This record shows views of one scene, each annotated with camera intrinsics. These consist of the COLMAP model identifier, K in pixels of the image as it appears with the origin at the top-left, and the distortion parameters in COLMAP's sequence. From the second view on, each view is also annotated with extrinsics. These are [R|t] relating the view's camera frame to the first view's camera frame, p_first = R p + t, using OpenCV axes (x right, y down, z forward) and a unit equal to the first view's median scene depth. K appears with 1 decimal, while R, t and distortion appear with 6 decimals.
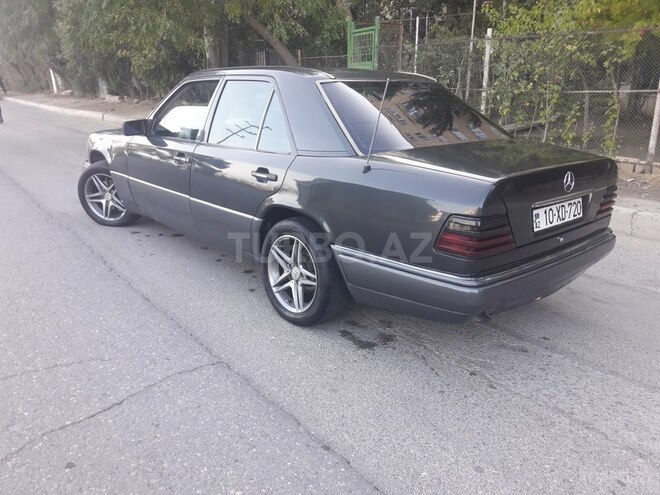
lens RADIAL K [[541.6, 0, 330.0], [0, 541.6, 247.5], [0, 0, 1]] dist [0.067108, -0.124612]
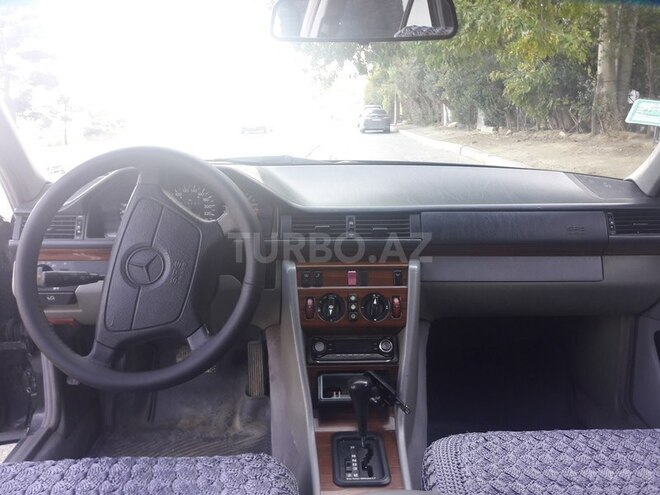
lens RADIAL K [[554.6, 0, 330.0], [0, 554.6, 247.5], [0, 0, 1]] dist [-0.035996, 0.000658]
pose [[0.767160, 0.127111, -0.628735, -0.030845], [-0.165664, 0.986178, -0.002762, -0.178954], [0.619694, 0.106277, 0.777615, 0.750370]]
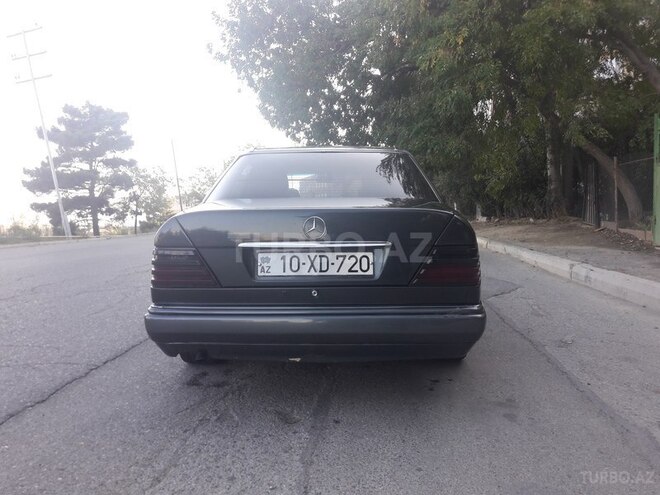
lens RADIAL K [[541.6, 0, 330.0], [0, 541.6, 247.5], [0, 0, 1]] dist [0.067108, -0.124612]
pose [[0.726183, 0.016992, -0.687291, 0.560845], [-0.173511, 0.971863, -0.159302, 0.026040], [0.665246, 0.234935, 0.708699, 0.207898]]
